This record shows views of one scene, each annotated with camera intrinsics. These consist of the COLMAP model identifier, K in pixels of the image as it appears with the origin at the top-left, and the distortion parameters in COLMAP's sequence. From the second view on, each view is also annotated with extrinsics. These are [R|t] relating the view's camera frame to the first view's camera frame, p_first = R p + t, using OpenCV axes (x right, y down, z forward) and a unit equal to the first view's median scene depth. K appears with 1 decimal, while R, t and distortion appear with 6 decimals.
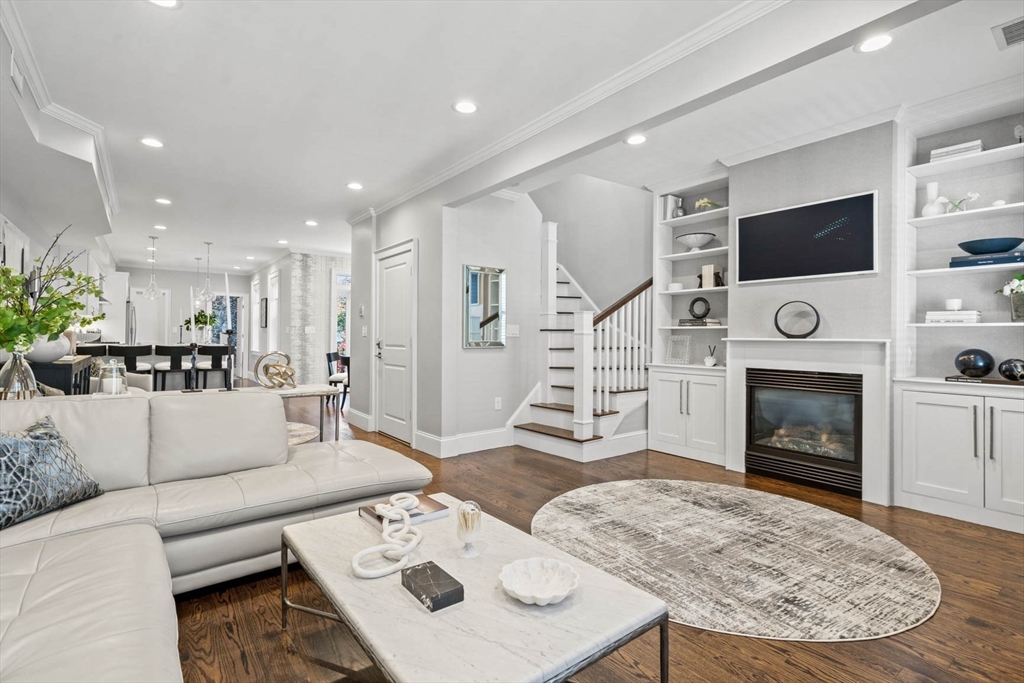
lens RADIAL K [[476.9, 0, 508.2], [0, 476.9, 331.6], [0, 0, 1]] dist [0.001613, -0.000412]
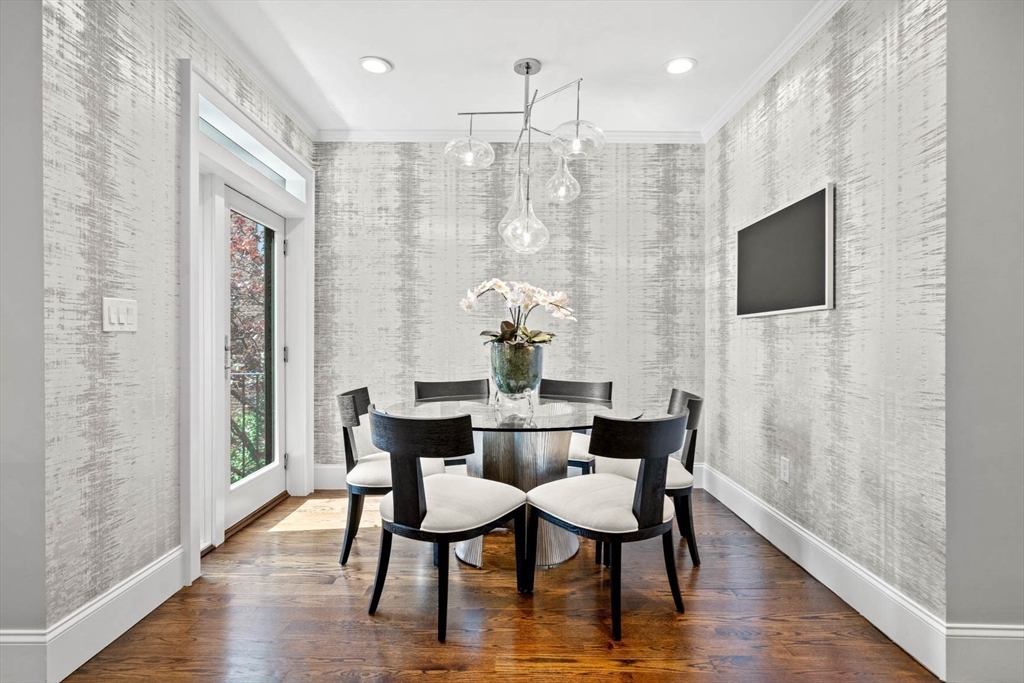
lens RADIAL K [[528.0, 0, 510.8], [0, 528.0, 343.4], [0, 0, 1]] dist [-0.000107, 0.000225]
pose [[0.604289, -0.011036, 0.796689, -0.612838], [-0.001059, 0.999892, 0.014654, 0.006740], [-0.796765, -0.009699, 0.604212, 0.898530]]
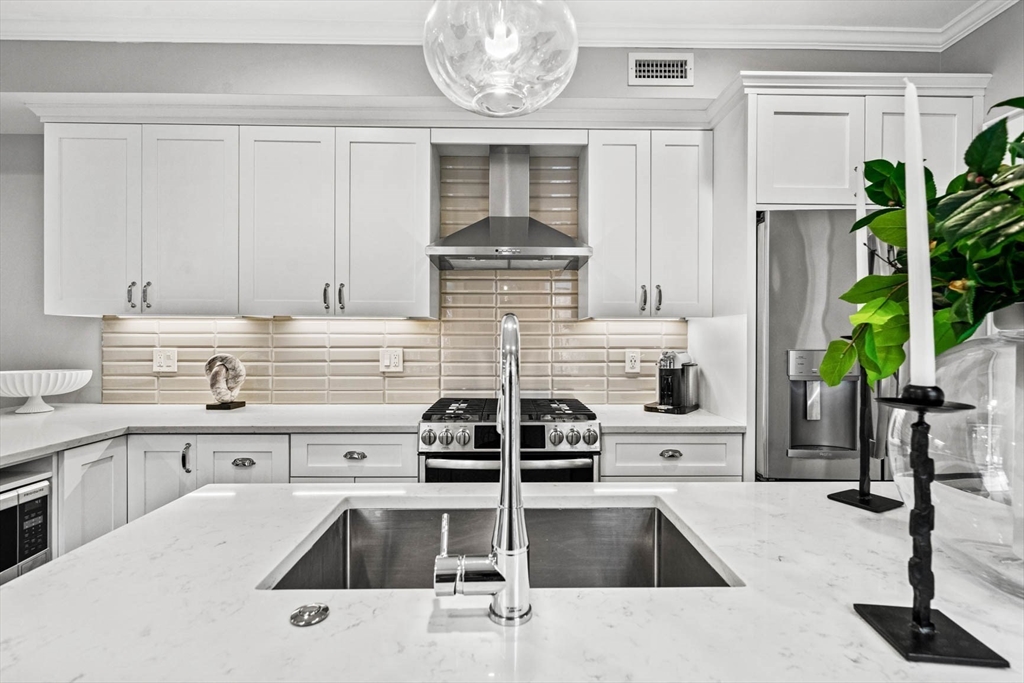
lens RADIAL K [[476.9, 0, 515.1], [0, 476.9, 338.7], [0, 0, 1]] dist [0.001613, -0.000412]
pose [[-0.585514, -0.022562, -0.810349, -0.807728], [-0.000165, 0.999616, -0.027713, -0.008377], [0.810663, -0.016093, -0.585292, 1.442557]]
